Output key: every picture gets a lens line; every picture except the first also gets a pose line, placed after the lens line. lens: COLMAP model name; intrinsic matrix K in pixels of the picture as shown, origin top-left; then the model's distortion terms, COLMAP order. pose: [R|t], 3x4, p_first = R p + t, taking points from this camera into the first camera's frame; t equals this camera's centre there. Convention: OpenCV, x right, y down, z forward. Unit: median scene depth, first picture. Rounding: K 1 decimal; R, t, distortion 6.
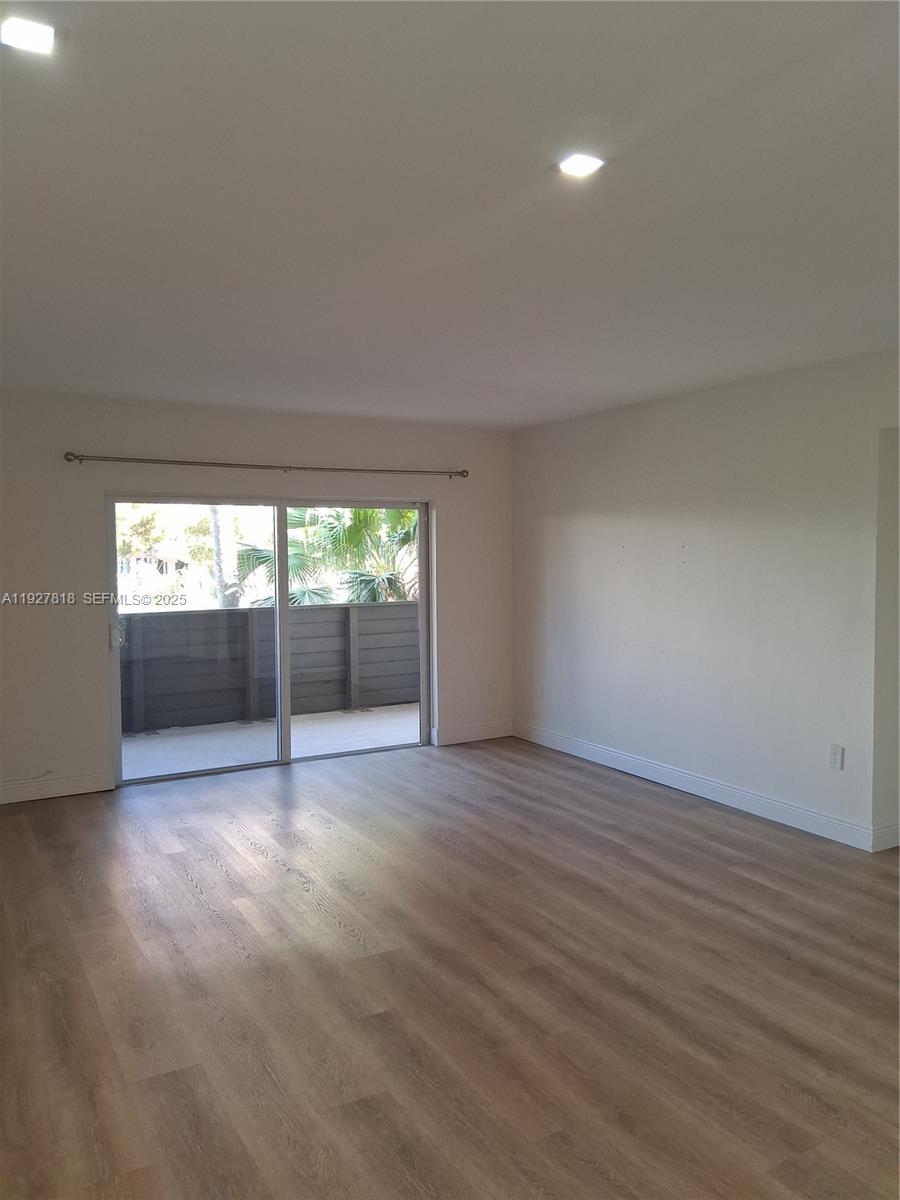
lens RADIAL K [[904.7, 0, 450.0], [0, 904.7, 596.3], [0, 0, 1]] dist [0.112699, -0.185589]
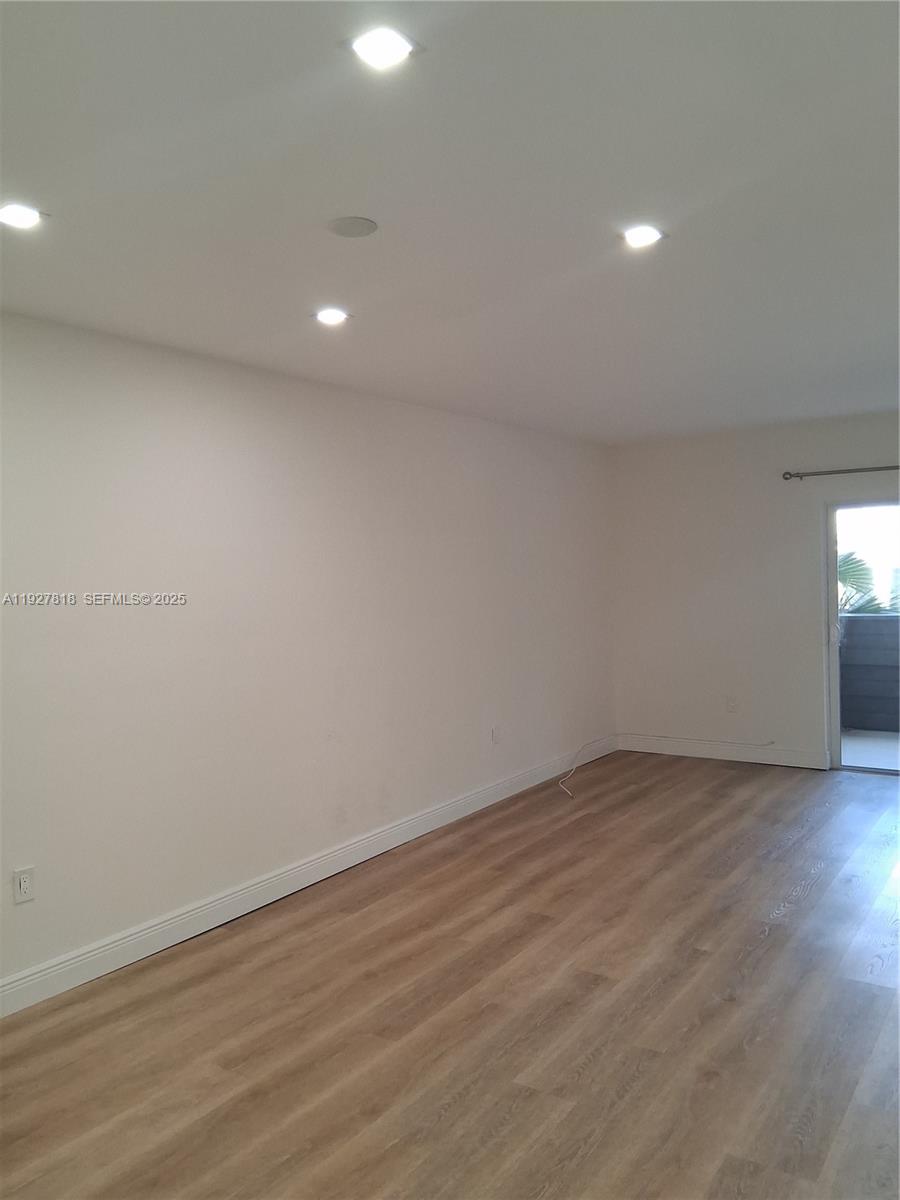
lens RADIAL K [[904.7, 0, 450.0], [0, 904.7, 596.3], [0, 0, 1]] dist [0.112699, -0.185589]
pose [[0.423279, 0.013889, -0.905893, 0.562714], [-0.021007, 0.999764, 0.005512, 0.005106], [0.905756, 0.016697, 0.423471, 0.143913]]
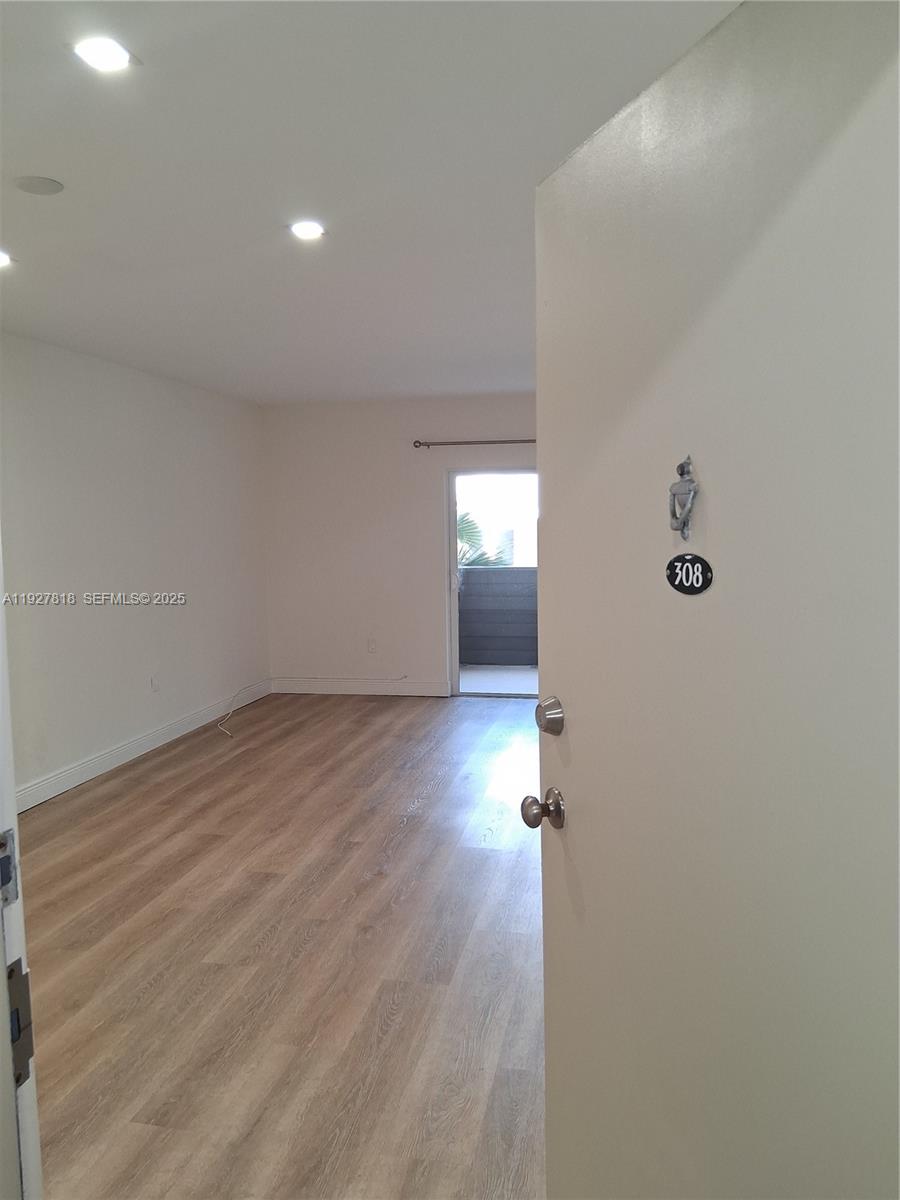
lens RADIAL K [[904.7, 0, 450.0], [0, 904.7, 596.3], [0, 0, 1]] dist [0.112699, -0.185589]
pose [[0.740026, 0.043425, -0.671175, 0.629645], [-0.021353, 0.998927, 0.041088, 0.017585], [0.672239, -0.016075, 0.740160, 0.059460]]
